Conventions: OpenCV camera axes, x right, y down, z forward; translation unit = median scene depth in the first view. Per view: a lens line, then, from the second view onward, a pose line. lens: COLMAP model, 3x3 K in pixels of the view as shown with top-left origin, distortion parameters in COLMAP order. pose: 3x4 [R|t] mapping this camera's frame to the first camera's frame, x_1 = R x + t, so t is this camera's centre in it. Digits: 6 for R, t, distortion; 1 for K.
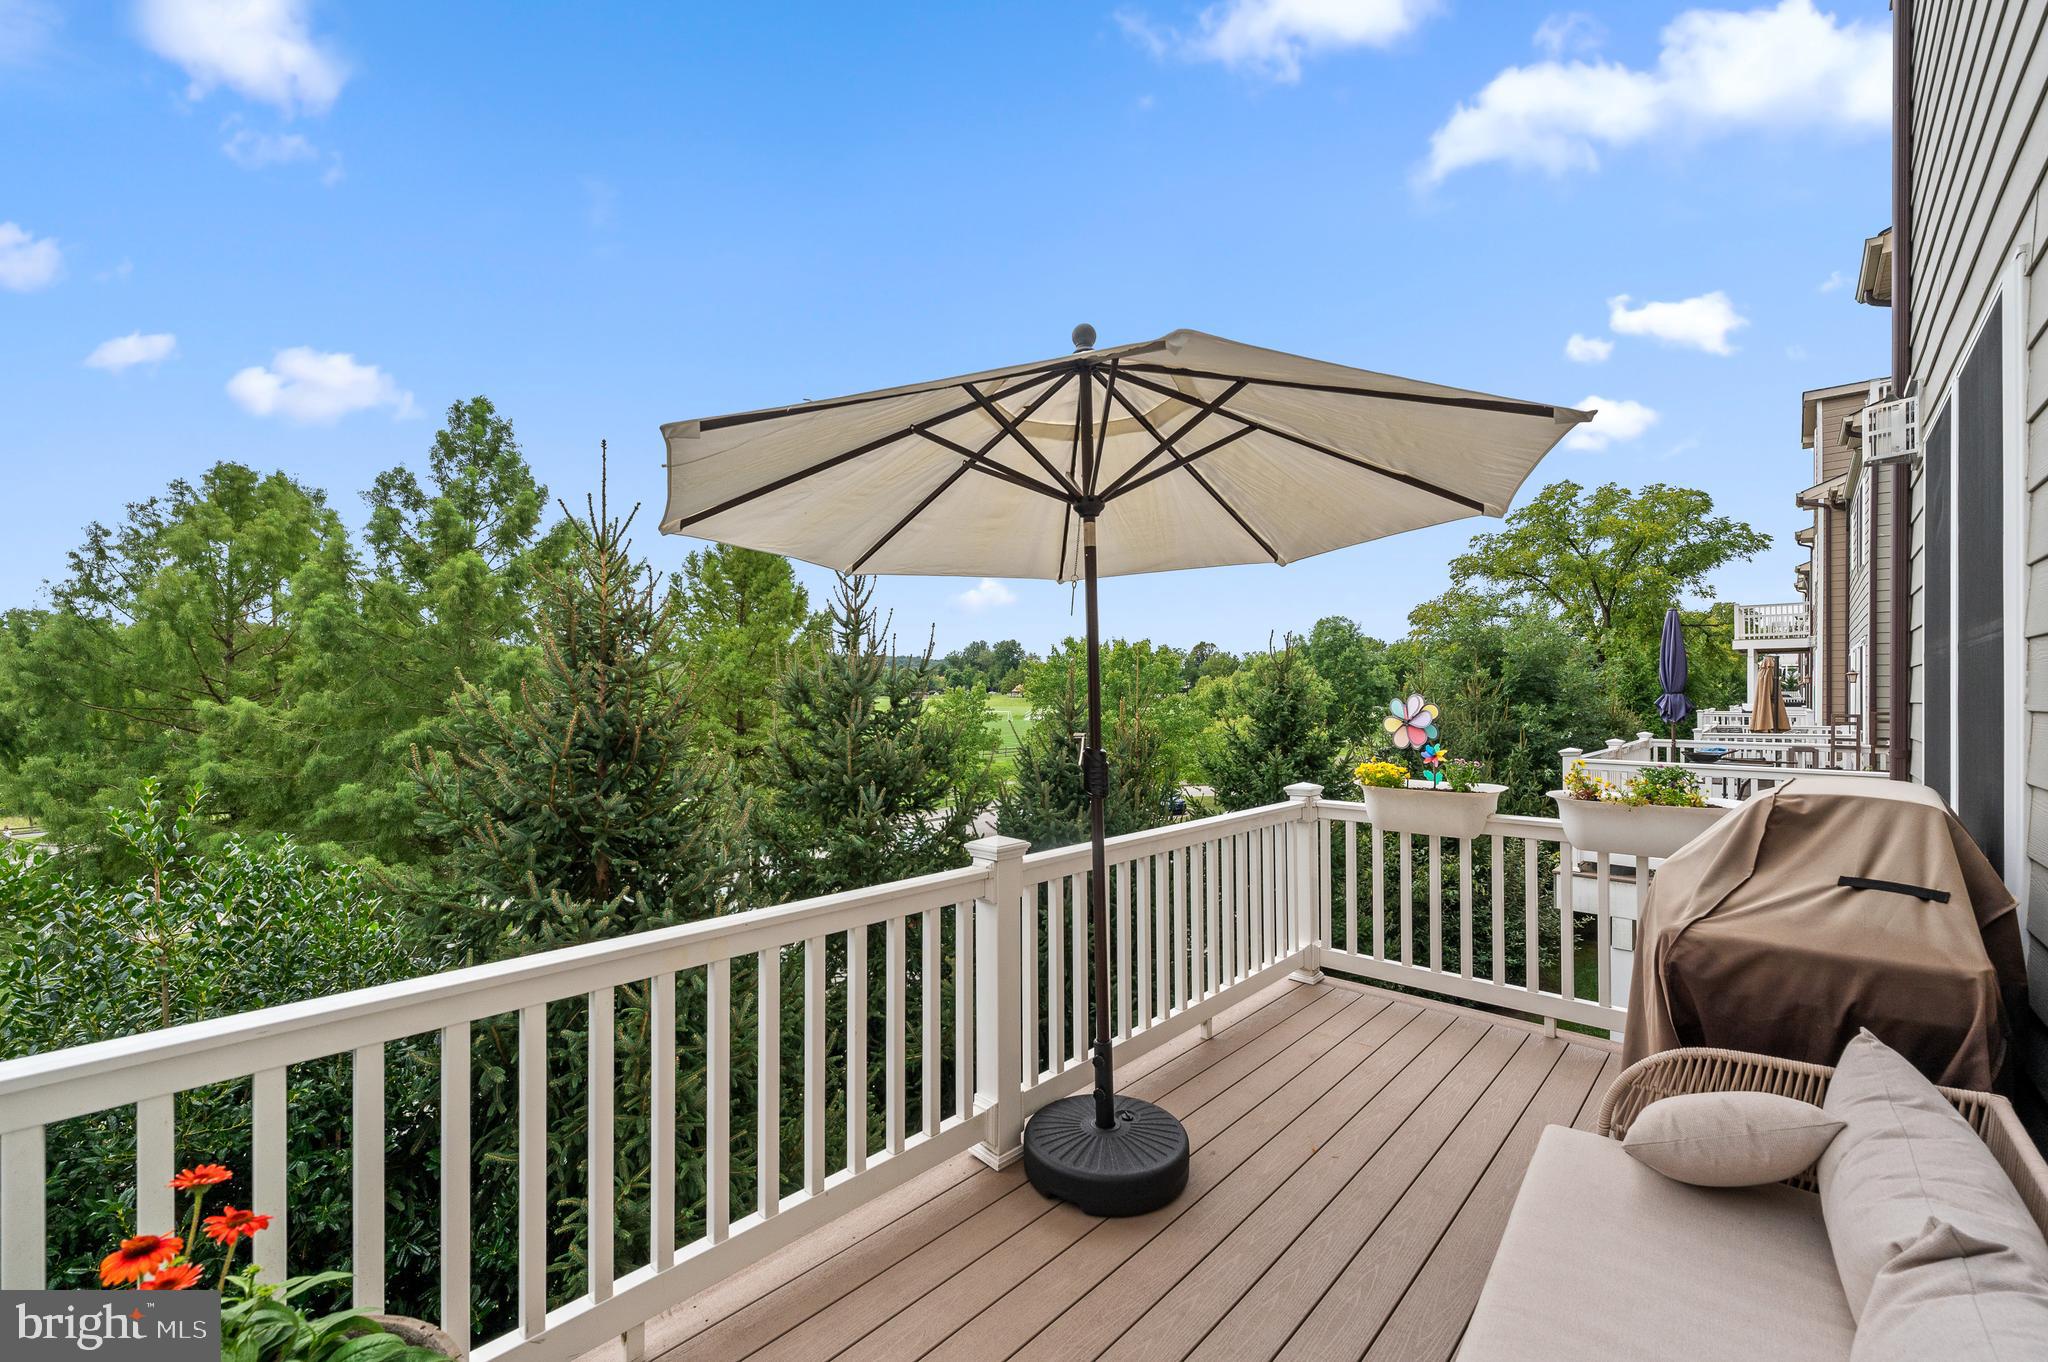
lens RADIAL K [[925.4, 0, 1067.5], [0, 925.4, 675.7], [0, 0, 1]] dist [-0.001888, 0.000254]
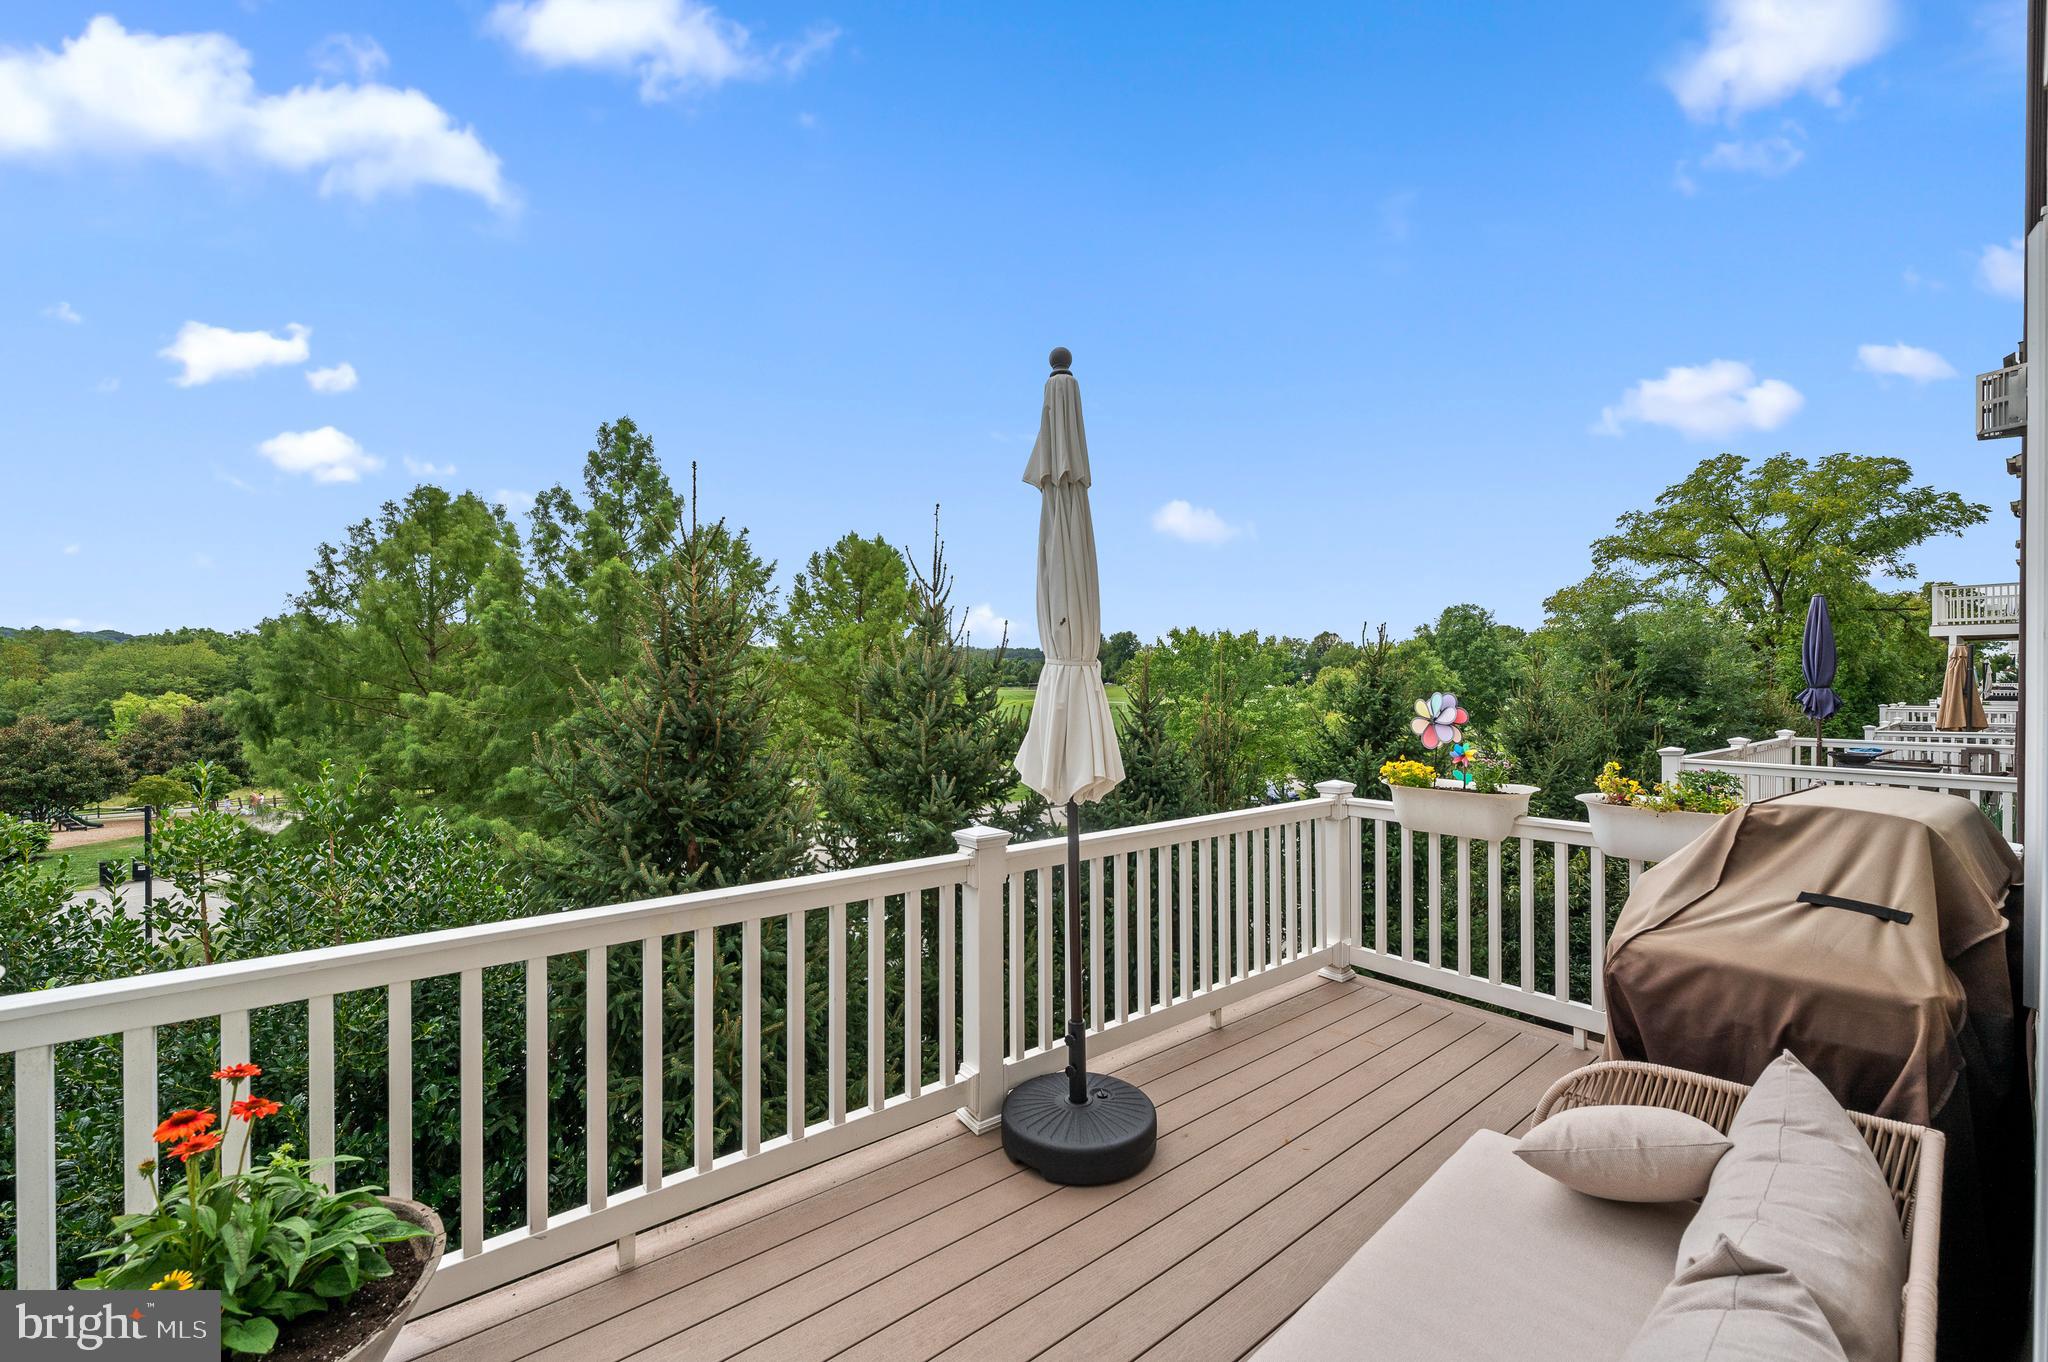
lens RADIAL K [[925.4, 0, 1067.5], [0, 925.4, 675.7], [0, 0, 1]] dist [-0.001888, 0.000254]
pose [[0.987077, -0.000362, -0.160246, 0.120160], [0.002311, 0.999926, 0.011973, -0.008860], [0.160230, -0.012189, 0.987004, -0.026629]]
